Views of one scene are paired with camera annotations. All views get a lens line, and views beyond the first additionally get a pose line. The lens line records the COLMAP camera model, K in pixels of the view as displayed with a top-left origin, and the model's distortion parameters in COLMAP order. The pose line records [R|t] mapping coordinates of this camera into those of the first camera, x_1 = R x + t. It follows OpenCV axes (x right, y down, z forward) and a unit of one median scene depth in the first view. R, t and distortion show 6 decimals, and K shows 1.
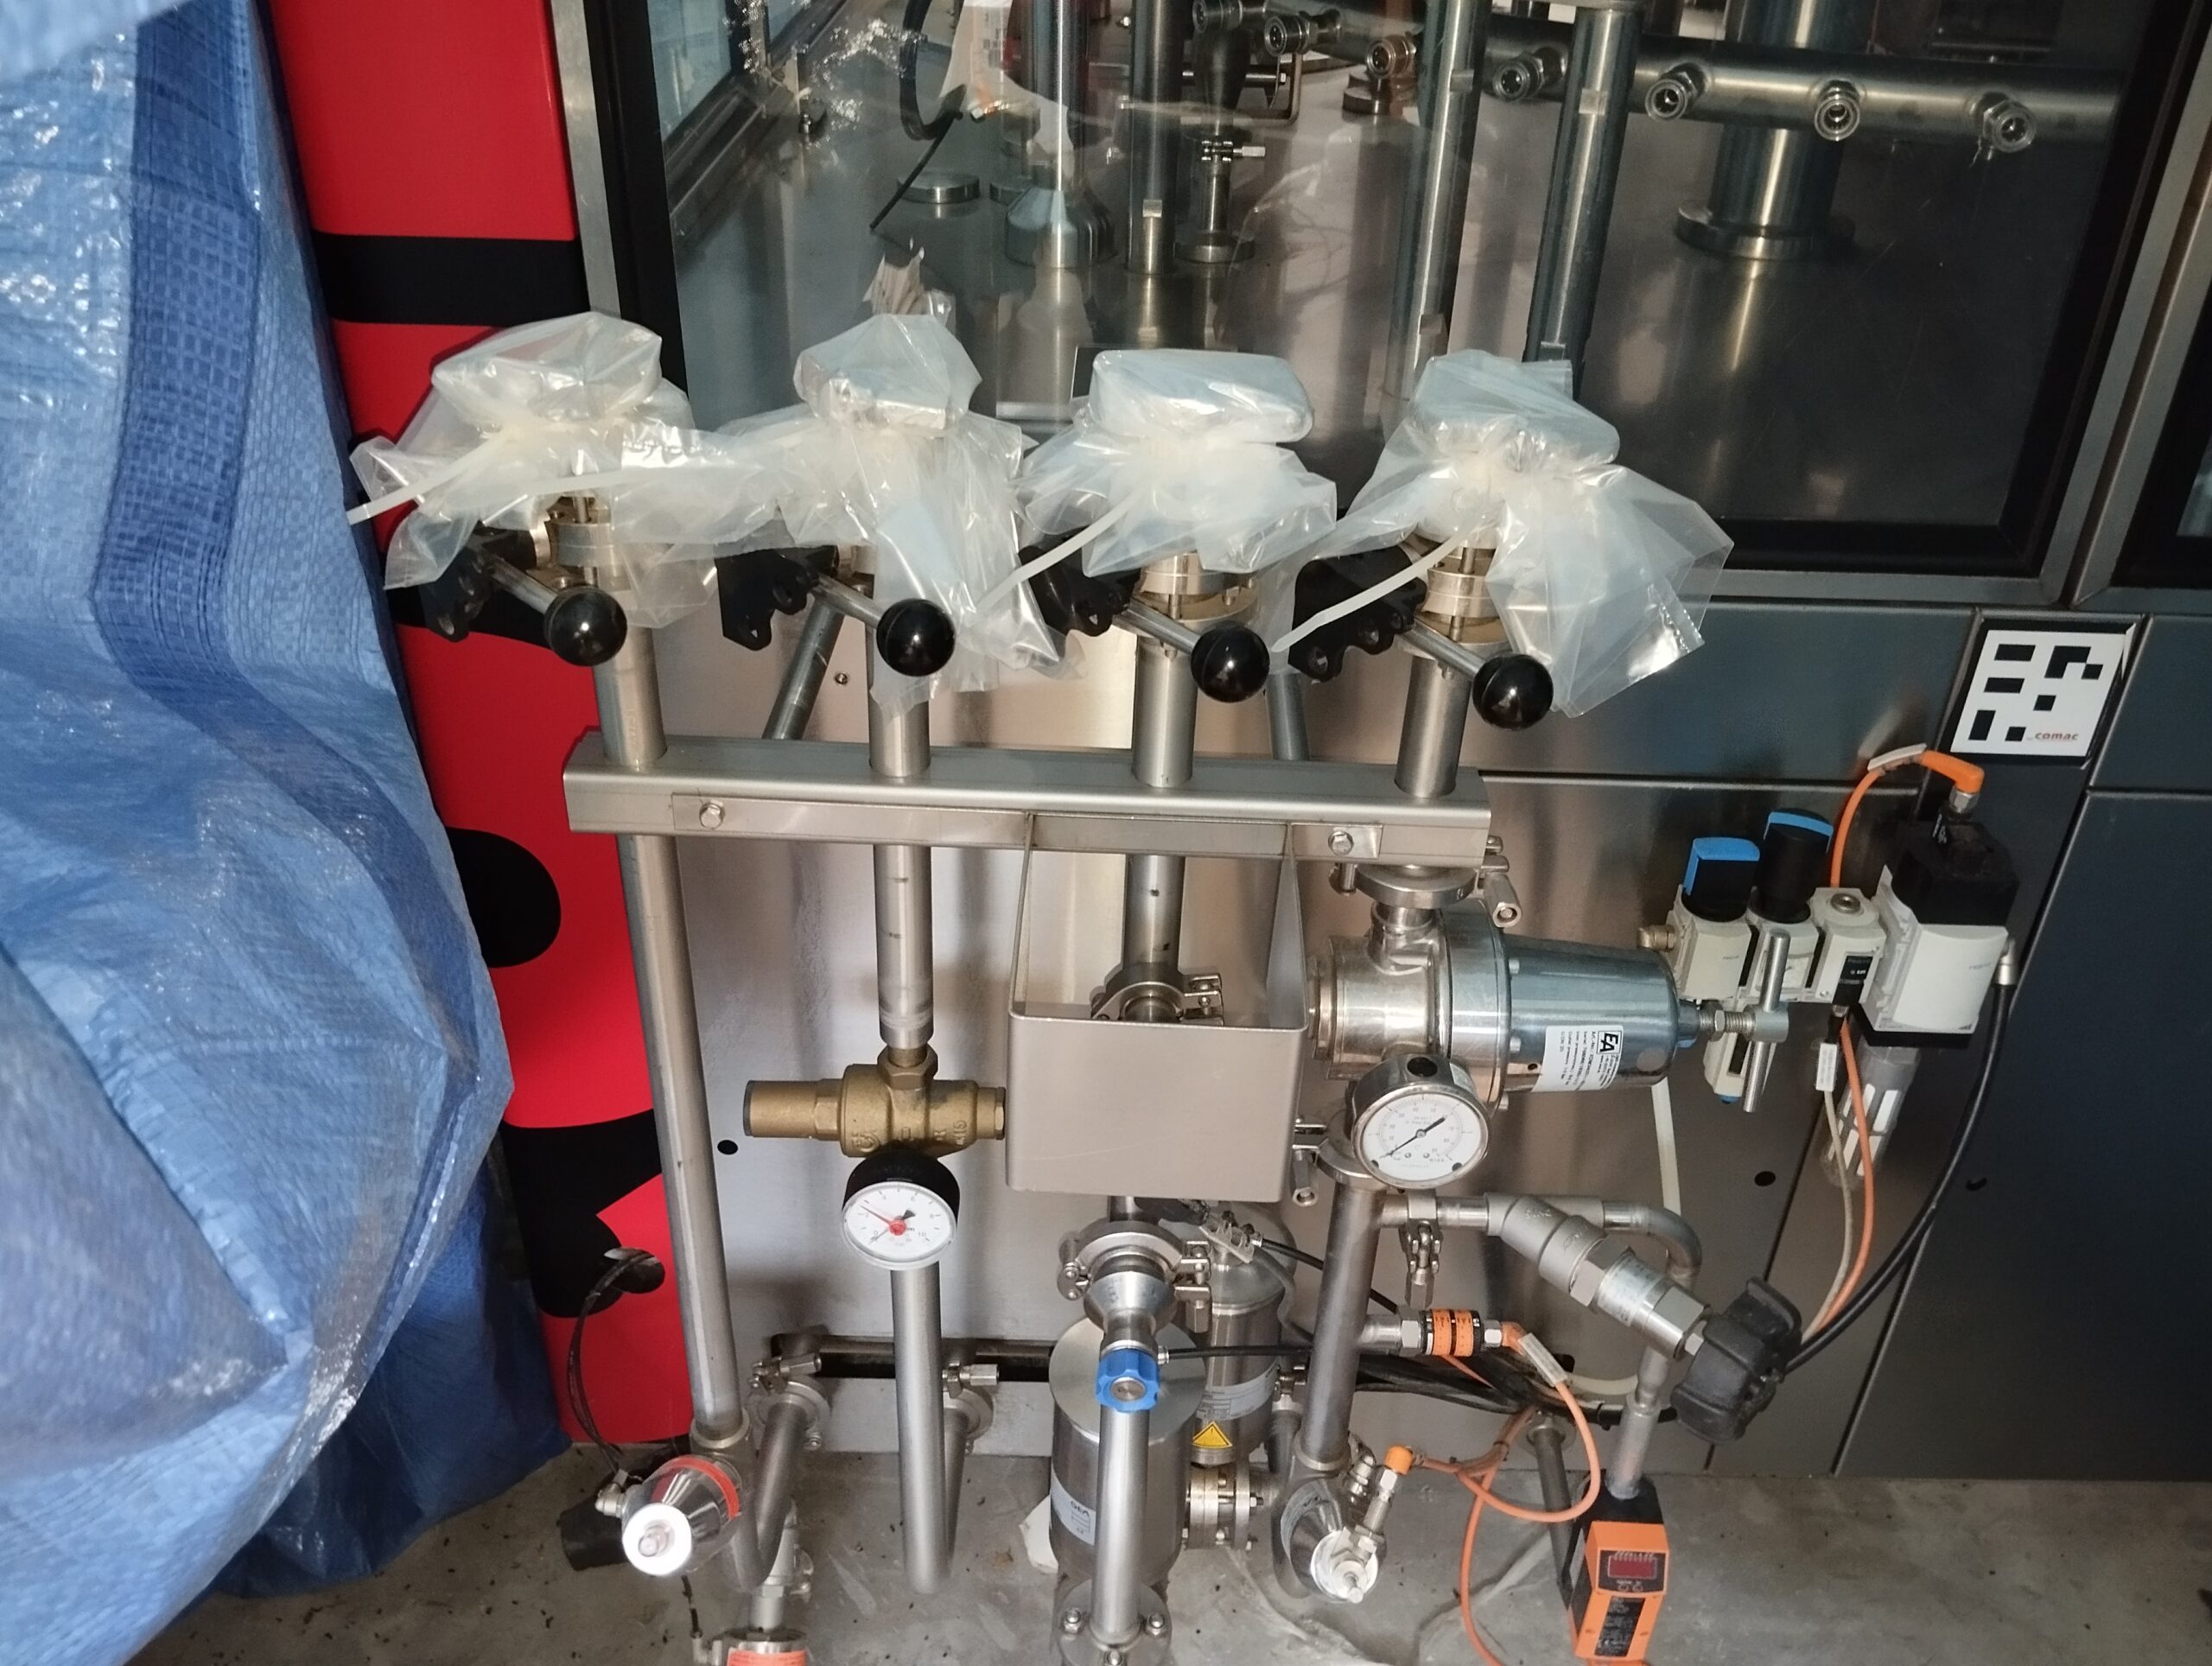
lens RADIAL K [[1867.2, 0, 1110.7], [0, 1867.2, 824.8], [0, 0, 1]] dist [-0.002696, -0.008727]
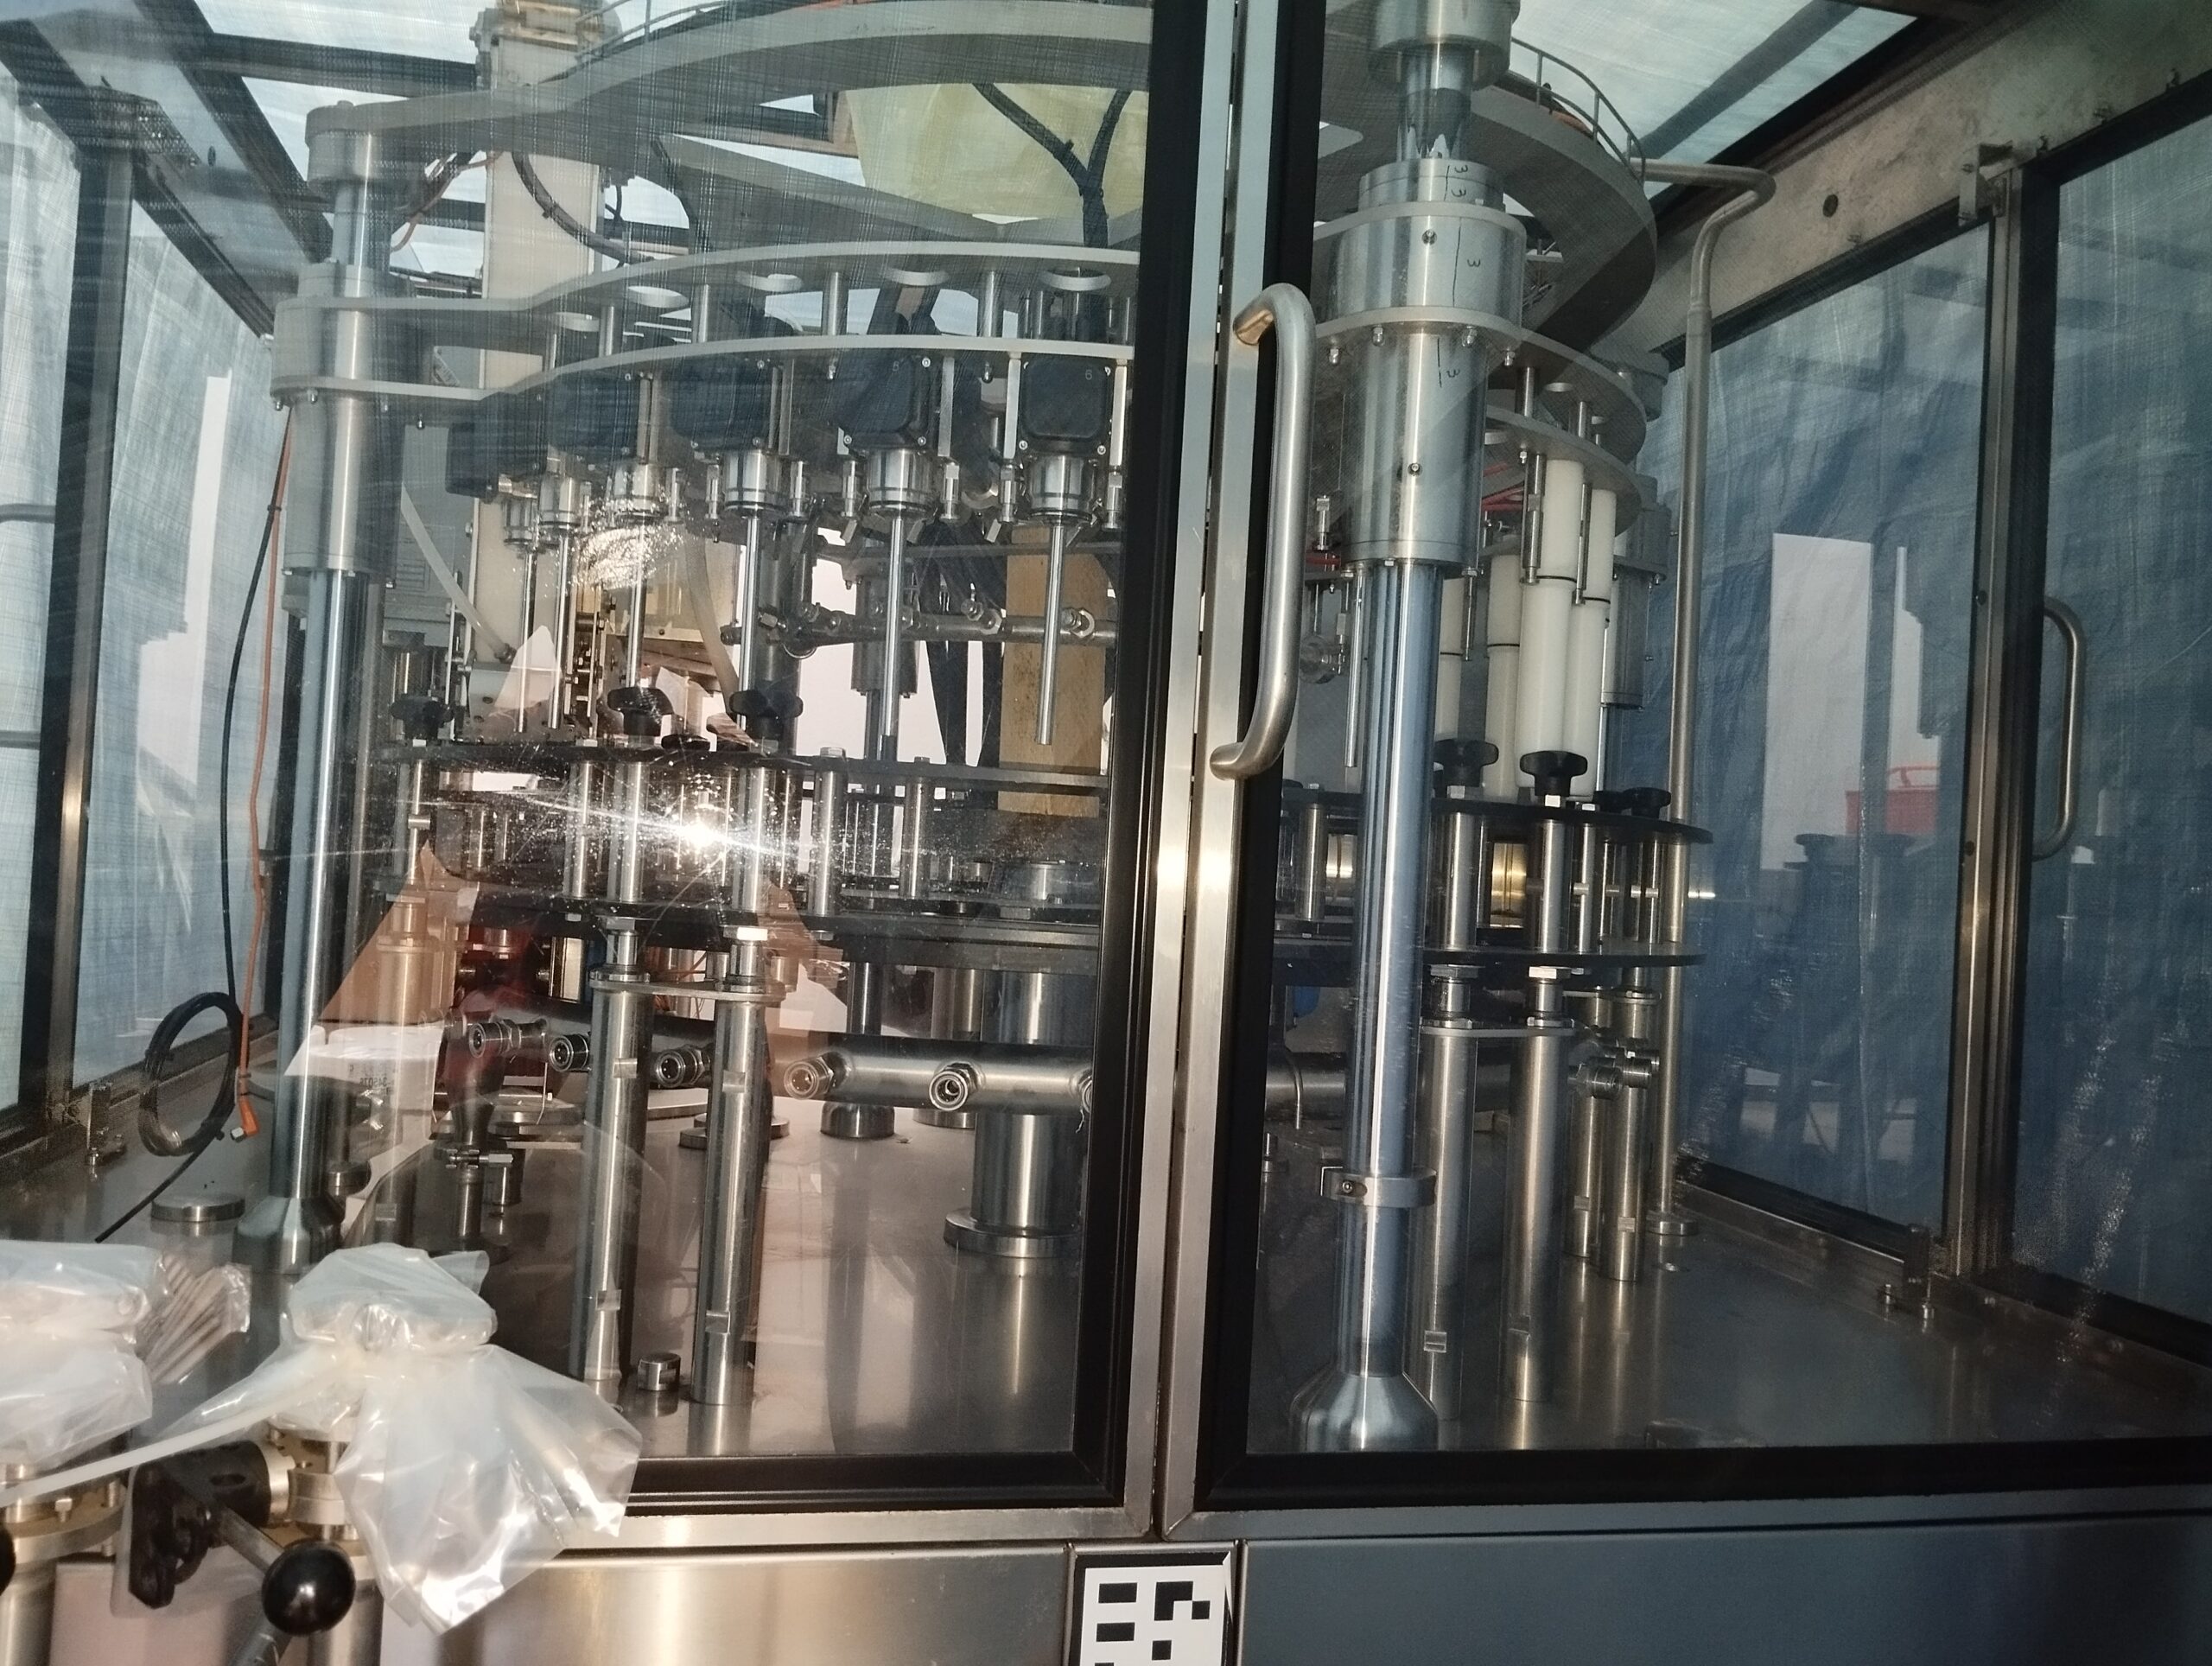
lens RADIAL K [[1867.2, 0, 1106.3], [0, 1867.2, 821.1], [0, 0, 1]] dist [-0.002696, -0.008727]
pose [[0.982864, 0.024734, 0.182663, 0.295552], [0.080479, 0.833936, -0.545961, 0.097525], [-0.165833, 0.551306, 0.817656, 0.009134]]
